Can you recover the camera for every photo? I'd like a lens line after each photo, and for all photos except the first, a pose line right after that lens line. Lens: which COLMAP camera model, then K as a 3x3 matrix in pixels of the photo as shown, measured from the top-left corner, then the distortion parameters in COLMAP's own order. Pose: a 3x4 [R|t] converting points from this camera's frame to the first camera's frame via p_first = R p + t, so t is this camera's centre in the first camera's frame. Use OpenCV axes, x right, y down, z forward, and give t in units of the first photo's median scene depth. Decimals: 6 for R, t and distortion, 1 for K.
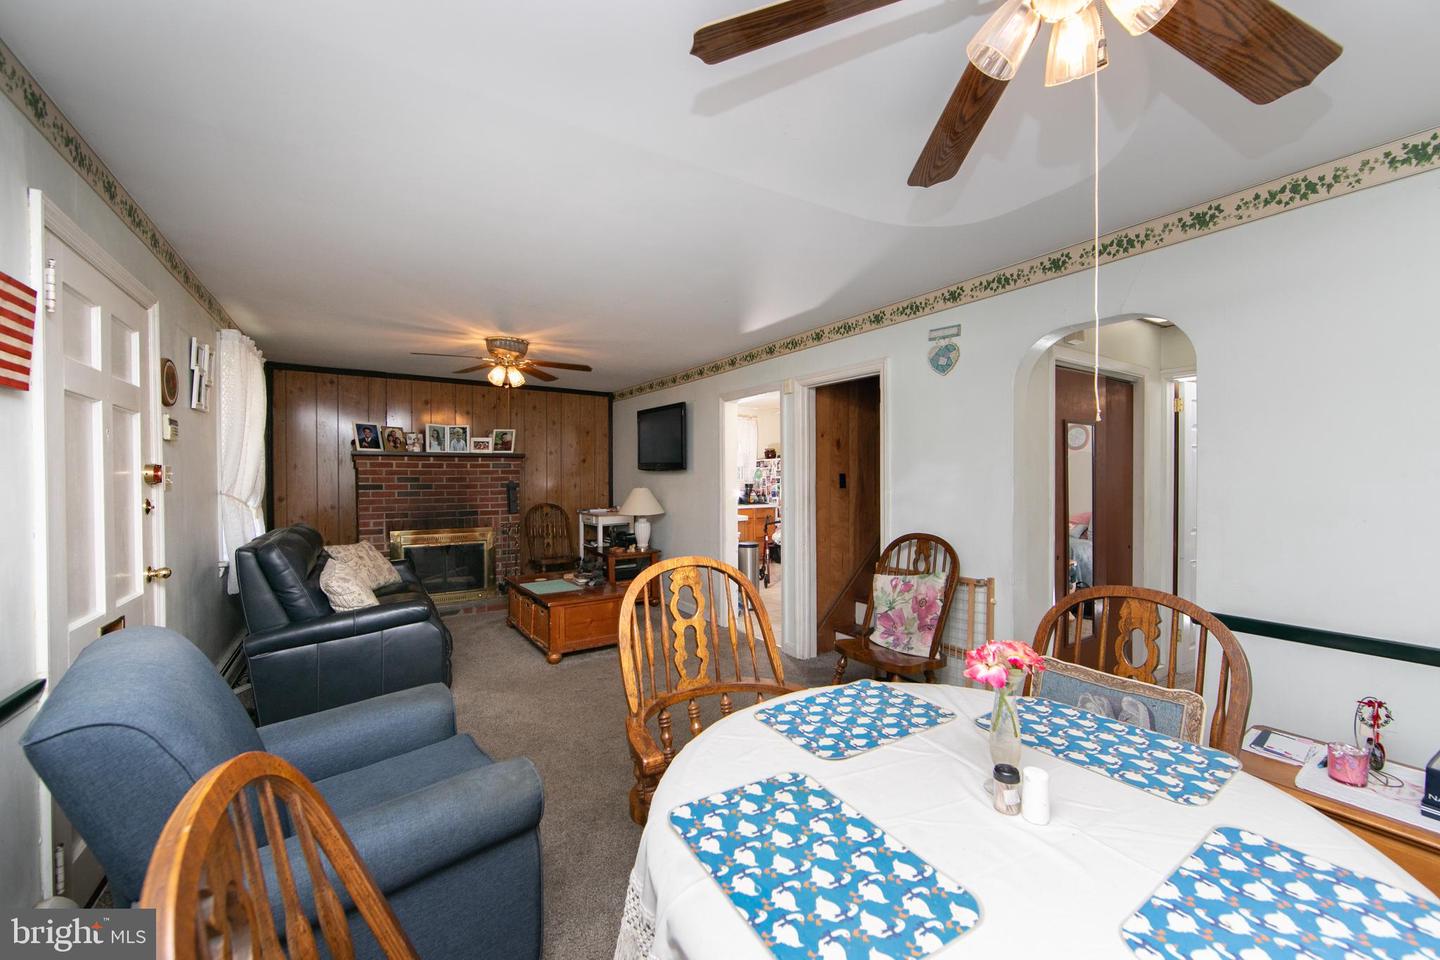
lens RADIAL K [[556.0, 0, 720.0], [0, 556.0, 480.0], [0, 0, 1]] dist [-0.002098, -0.000983]
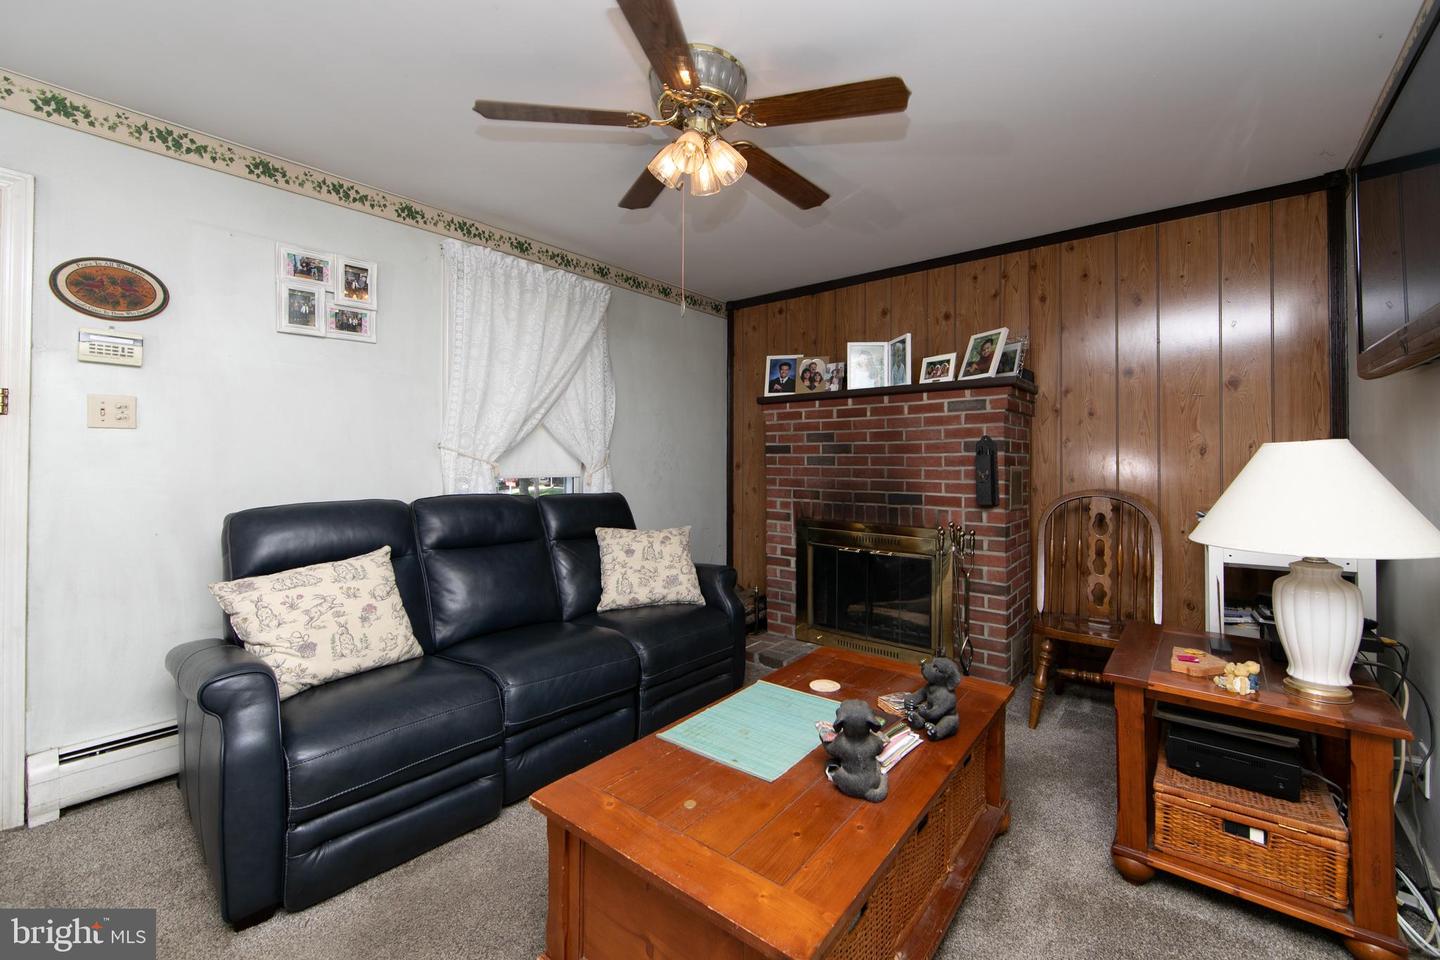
lens RADIAL K [[572.2, 0, 756.2], [0, 572.2, 453.4], [0, 0, 1]] dist [-0.002313, -0.000358]
pose [[0.317175, -0.009073, -0.948324, 0.022497], [-0.008445, 0.999888, -0.012390, 0.026043], [0.948329, 0.011938, 0.317063, 0.739069]]
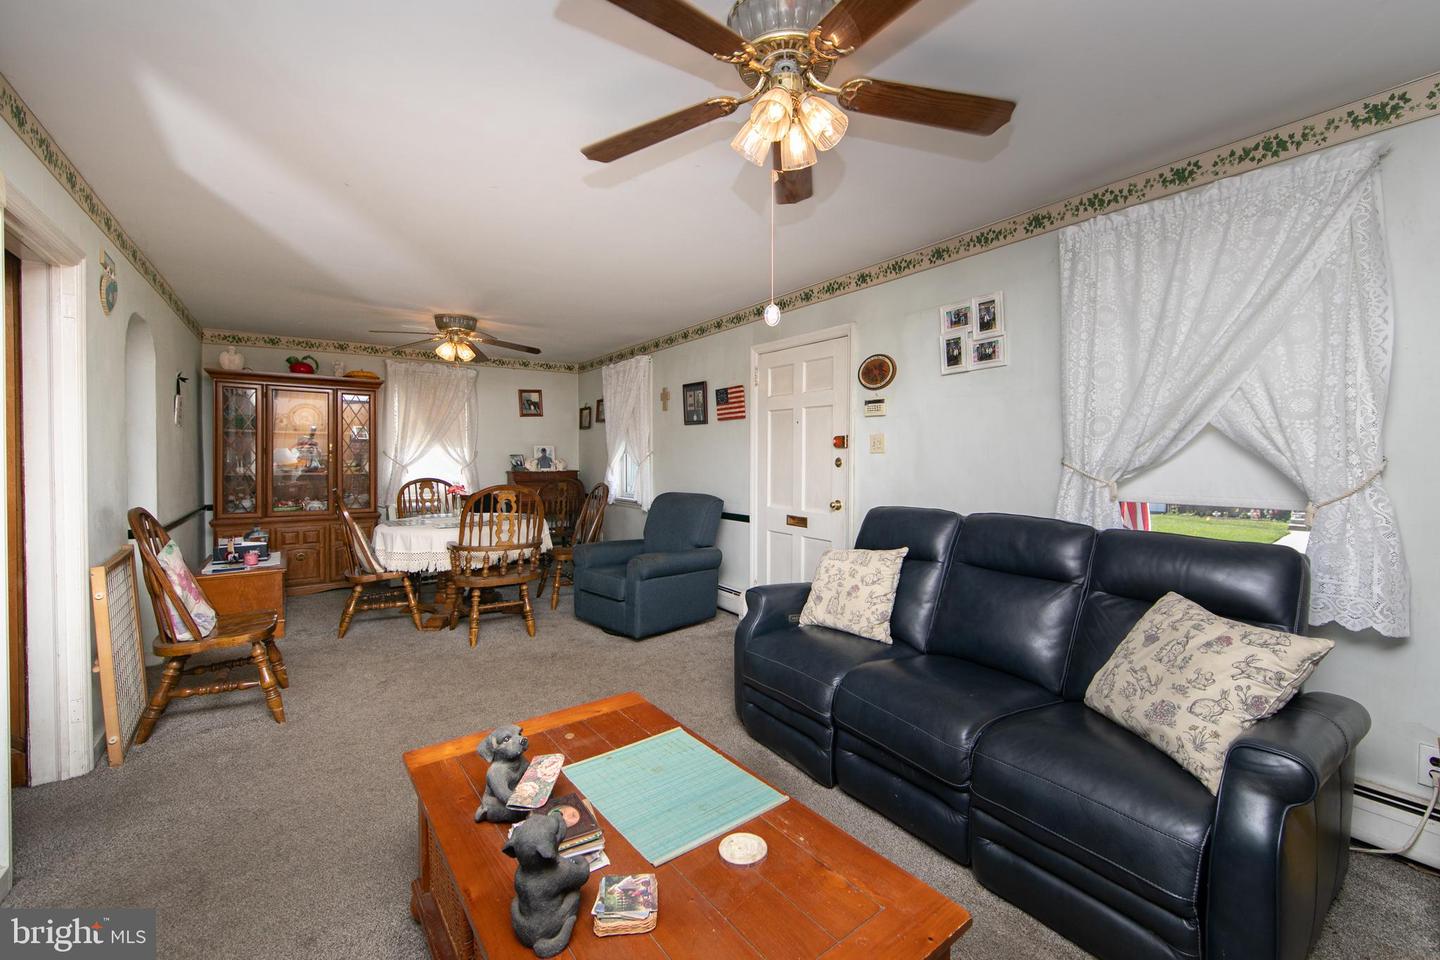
lens RADIAL K [[592.0, 0, 760.7], [0, 592.0, 469.3], [0, 0, 1]] dist [0.000121, -0.000237]
pose [[-0.996397, 0.002325, -0.084784, -0.273771], [-0.000024, 0.999617, 0.027685, 0.008393], [0.084816, 0.027587, -0.996015, 1.103683]]
